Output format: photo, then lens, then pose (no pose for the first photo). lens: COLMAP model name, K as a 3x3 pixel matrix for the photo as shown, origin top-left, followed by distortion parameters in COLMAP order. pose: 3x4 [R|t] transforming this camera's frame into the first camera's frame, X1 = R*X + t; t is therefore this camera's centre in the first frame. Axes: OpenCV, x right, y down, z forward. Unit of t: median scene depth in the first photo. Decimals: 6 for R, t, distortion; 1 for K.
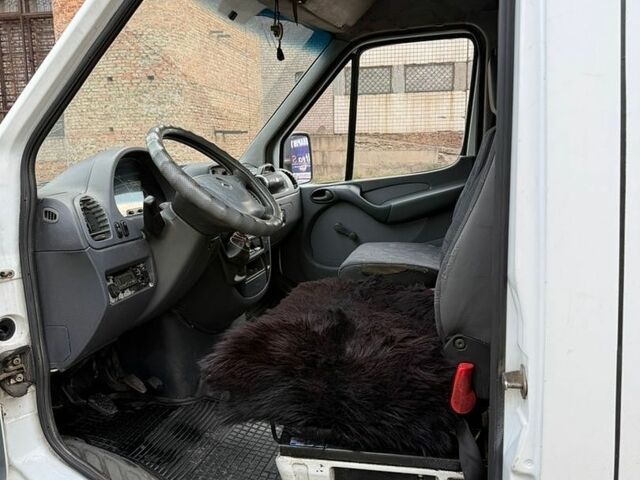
lens RADIAL K [[590.6, 0, 320.0], [0, 590.6, 240.0], [0, 0, 1]] dist [-0.003800, -0.003672]
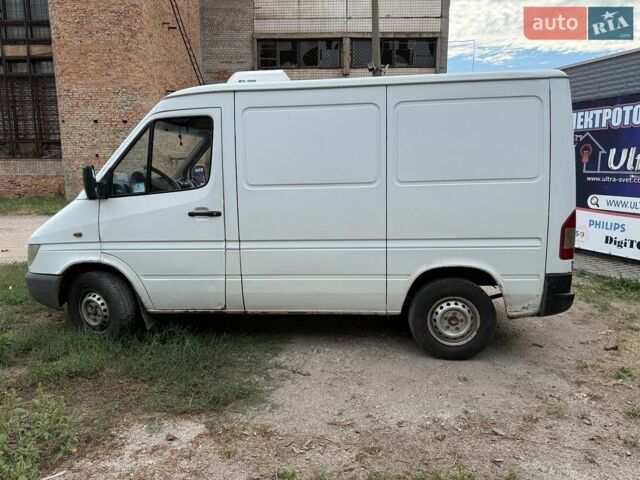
lens RADIAL K [[452.8, 0, 320.0], [0, 452.8, 240.0], [0, 0, 1]] dist [0.088595, -0.123226]
pose [[0.991193, -0.003326, 0.132386, 0.047395], [0.003938, 0.999983, -0.004358, 0.031406], [-0.132369, 0.004841, 0.991189, -0.214877]]
